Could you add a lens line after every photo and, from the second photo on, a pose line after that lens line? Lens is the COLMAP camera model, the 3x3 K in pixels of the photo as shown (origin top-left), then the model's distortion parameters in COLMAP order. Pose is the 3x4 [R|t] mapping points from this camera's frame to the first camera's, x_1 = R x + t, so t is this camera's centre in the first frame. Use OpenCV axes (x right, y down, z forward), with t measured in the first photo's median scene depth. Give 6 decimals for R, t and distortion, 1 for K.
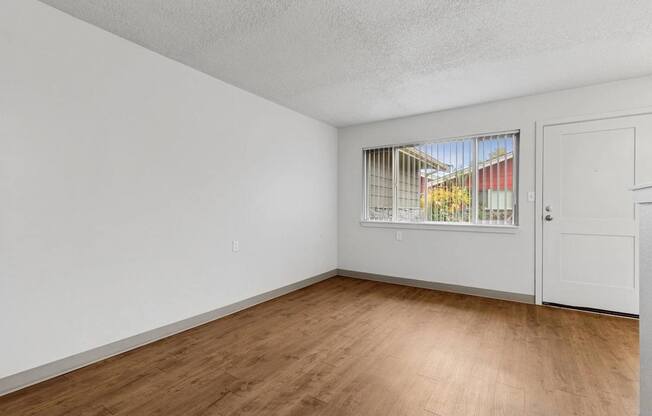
lens RADIAL K [[296.9, 0, 330.3], [0, 296.9, 209.4], [0, 0, 1]] dist [0.010557, -0.002021]
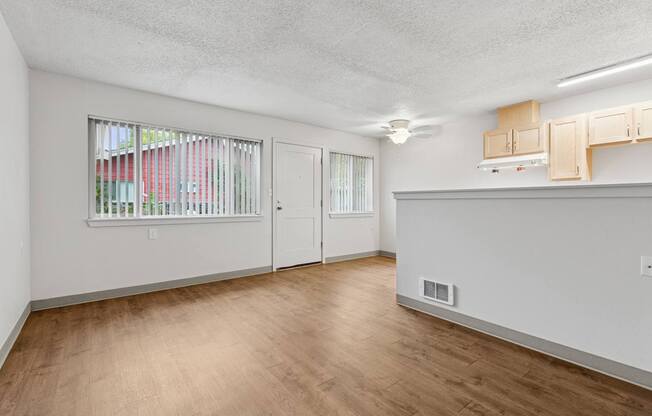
lens RADIAL K [[296.9, 0, 330.7], [0, 296.9, 204.7], [0, 0, 1]] dist [0.010557, -0.002021]
pose [[0.308899, -0.010800, 0.951034, -0.562901], [0.002184, 0.999941, 0.010646, -0.001838], [-0.951092, -0.001212, 0.308904, 0.357146]]
